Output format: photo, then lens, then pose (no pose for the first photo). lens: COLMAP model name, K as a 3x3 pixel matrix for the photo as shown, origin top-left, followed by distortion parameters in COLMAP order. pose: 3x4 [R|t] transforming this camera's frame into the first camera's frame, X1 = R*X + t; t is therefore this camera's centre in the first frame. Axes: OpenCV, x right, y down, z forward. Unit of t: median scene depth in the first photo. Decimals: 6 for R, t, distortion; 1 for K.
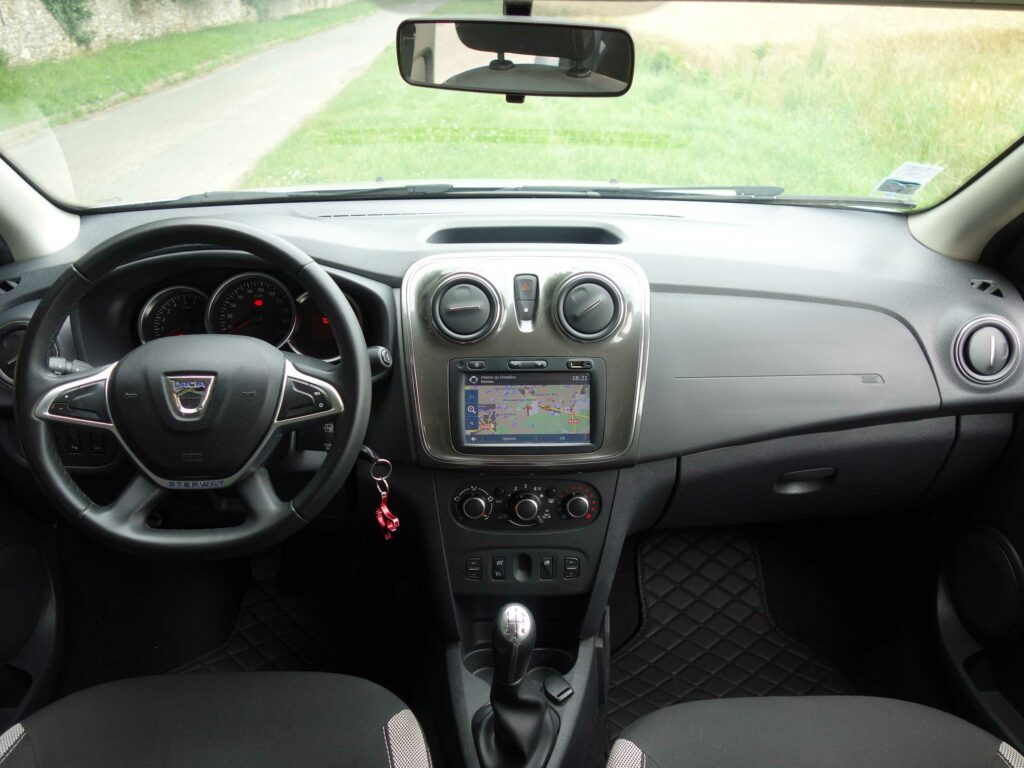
lens RADIAL K [[903.3, 0, 507.5], [0, 903.3, 366.3], [0, 0, 1]] dist [0.011881, 0.003014]
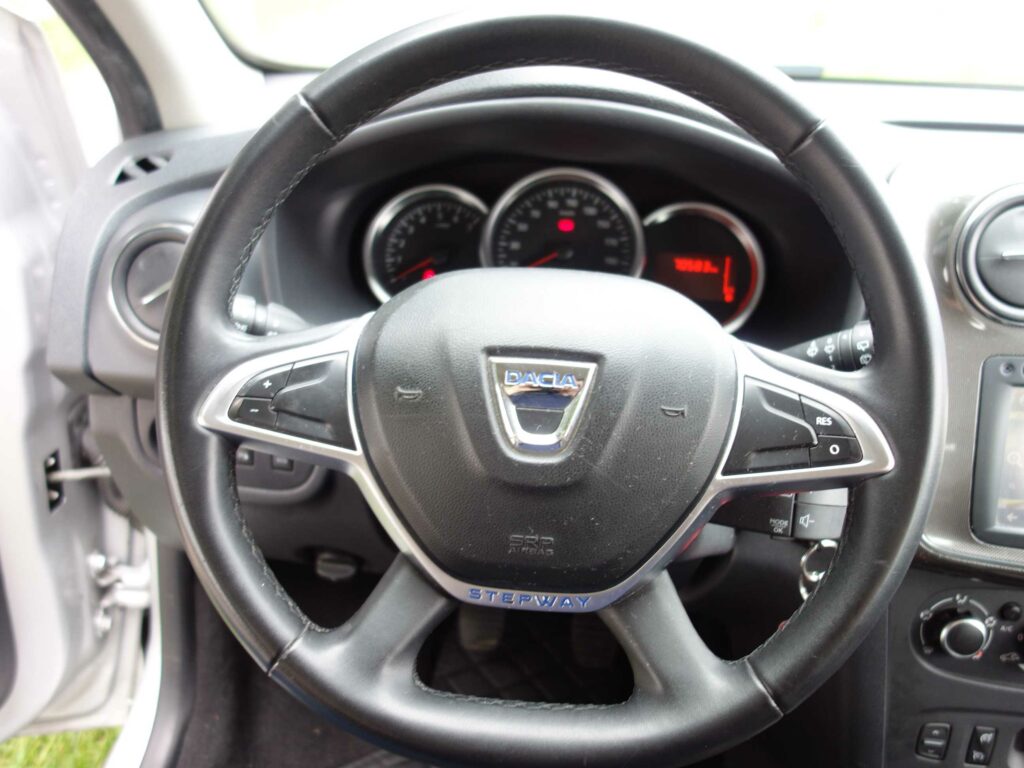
lens RADIAL K [[903.3, 0, 505.0], [0, 903.3, 375.9], [0, 0, 1]] dist [0.011881, 0.003014]
pose [[0.990807, 0.079246, -0.109645, -0.313756], [-0.074336, 0.996069, 0.048174, -0.001174], [0.113032, -0.039580, 0.992803, 0.554641]]
